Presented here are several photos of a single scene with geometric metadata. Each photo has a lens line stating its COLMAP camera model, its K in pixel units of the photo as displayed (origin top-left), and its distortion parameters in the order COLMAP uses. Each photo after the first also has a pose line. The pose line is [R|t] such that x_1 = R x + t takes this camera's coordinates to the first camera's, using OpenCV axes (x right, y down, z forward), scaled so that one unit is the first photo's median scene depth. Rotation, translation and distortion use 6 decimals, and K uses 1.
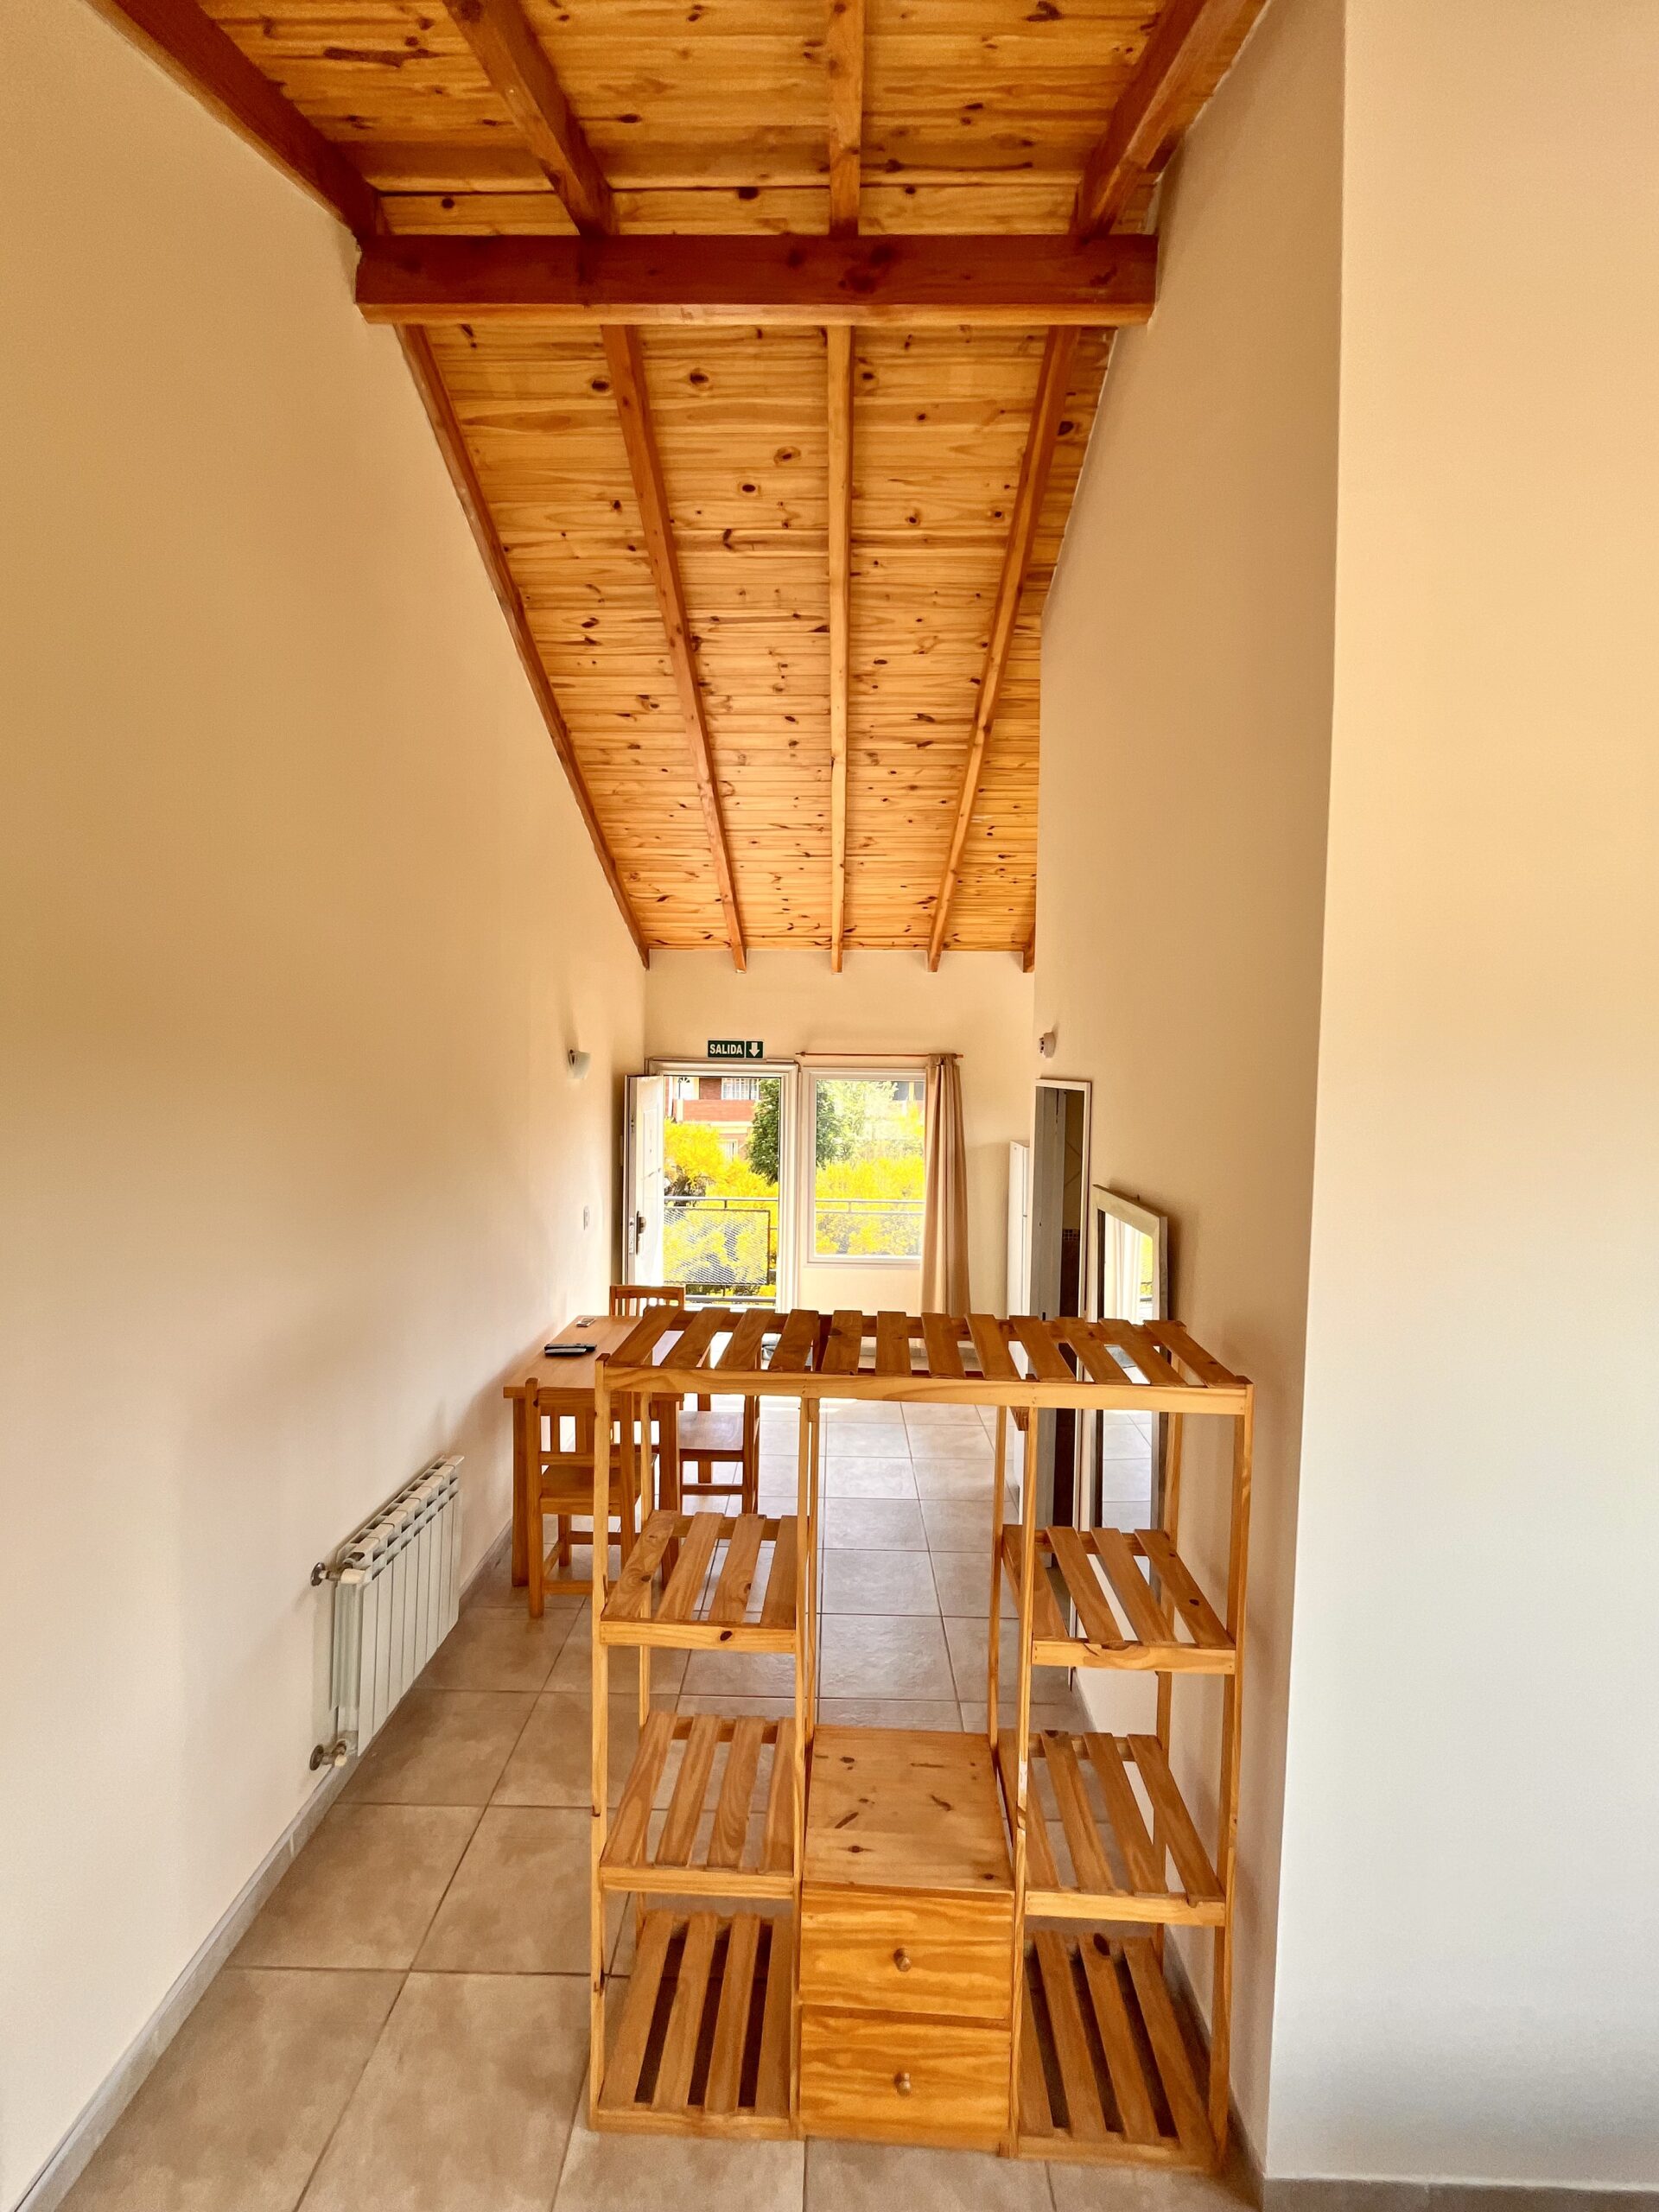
lens RADIAL K [[897.2, 0, 828.1], [0, 897.2, 1100.4], [0, 0, 1]] dist [-0.005234, 0.002685]
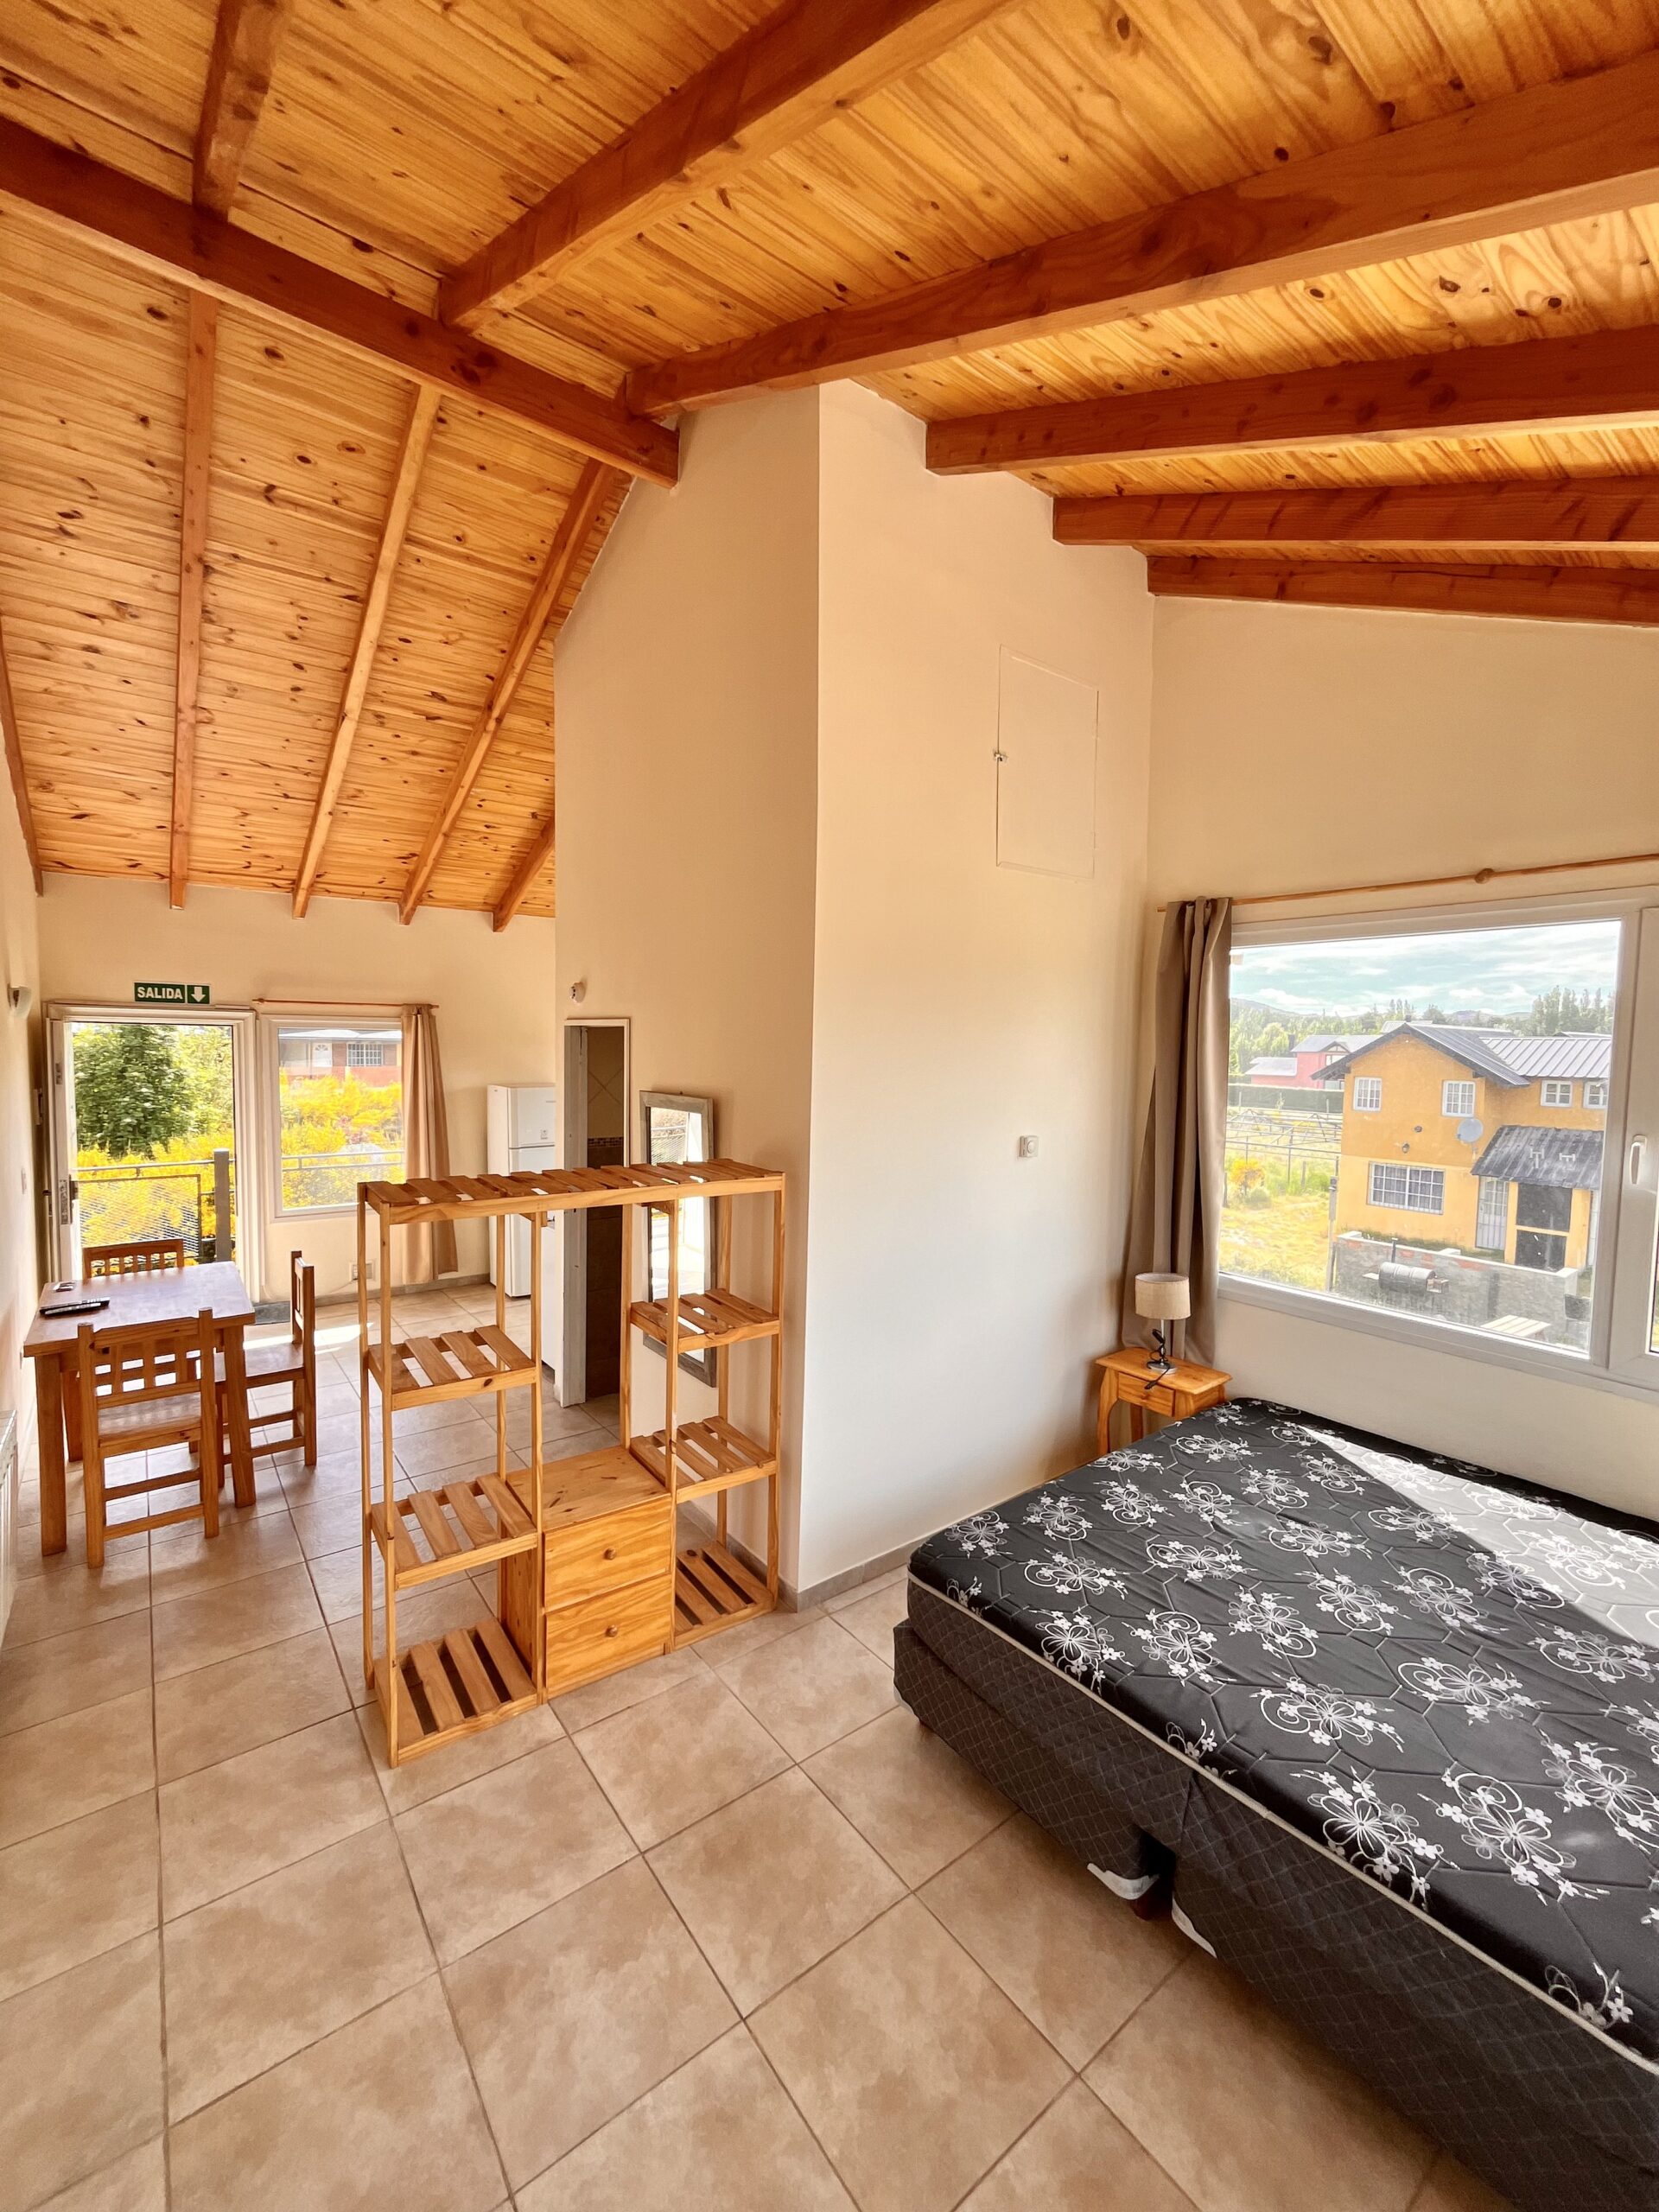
lens RADIAL K [[897.2, 0, 828.1], [0, 897.2, 1100.4], [0, 0, 1]] dist [-0.005234, 0.002685]
pose [[0.784664, -0.042452, 0.618466, -0.217181], [0.018428, 0.998809, 0.045179, 0.032859], [-0.619647, -0.024054, 0.784512, -0.182785]]
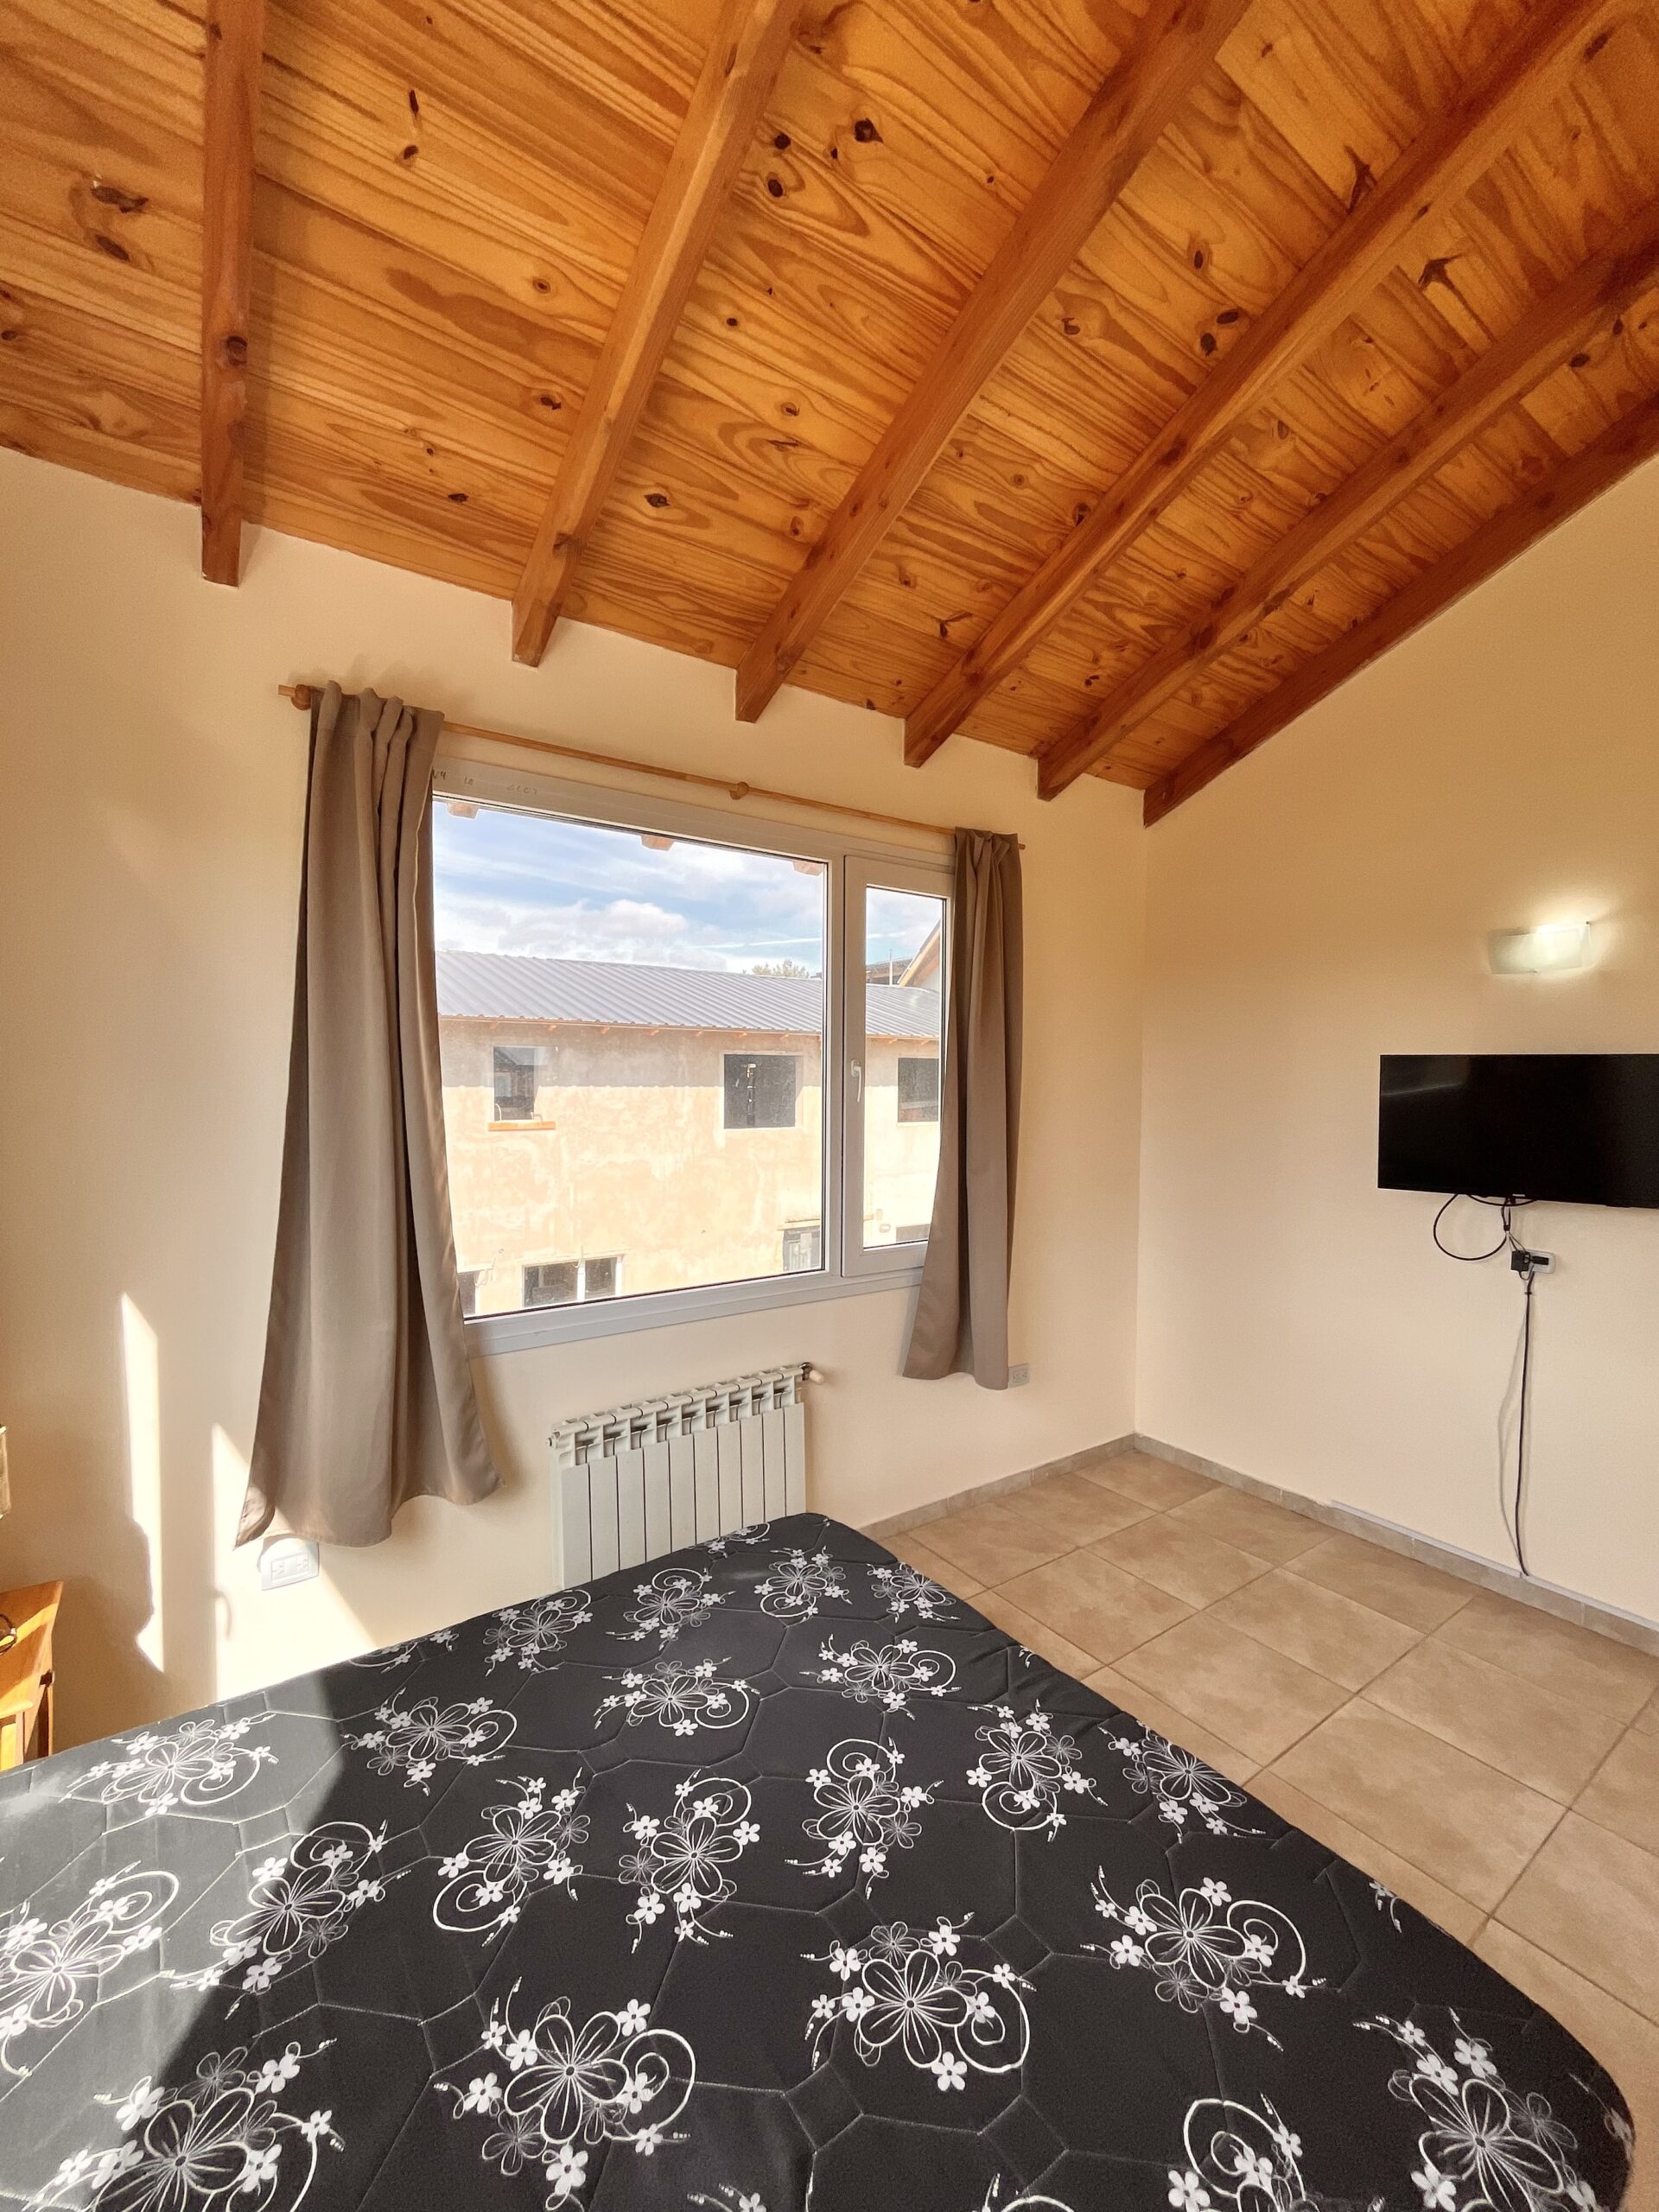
lens RADIAL K [[897.6, 0, 827.7], [0, 897.6, 1099.3], [0, 0, 1]] dist [-0.003253, 0.000717]
pose [[-0.809118, -0.009273, -0.587573, 0.472484], [-0.045322, 0.997882, 0.046663, 0.094183], [0.585896, 0.064386, -0.807824, 0.279486]]
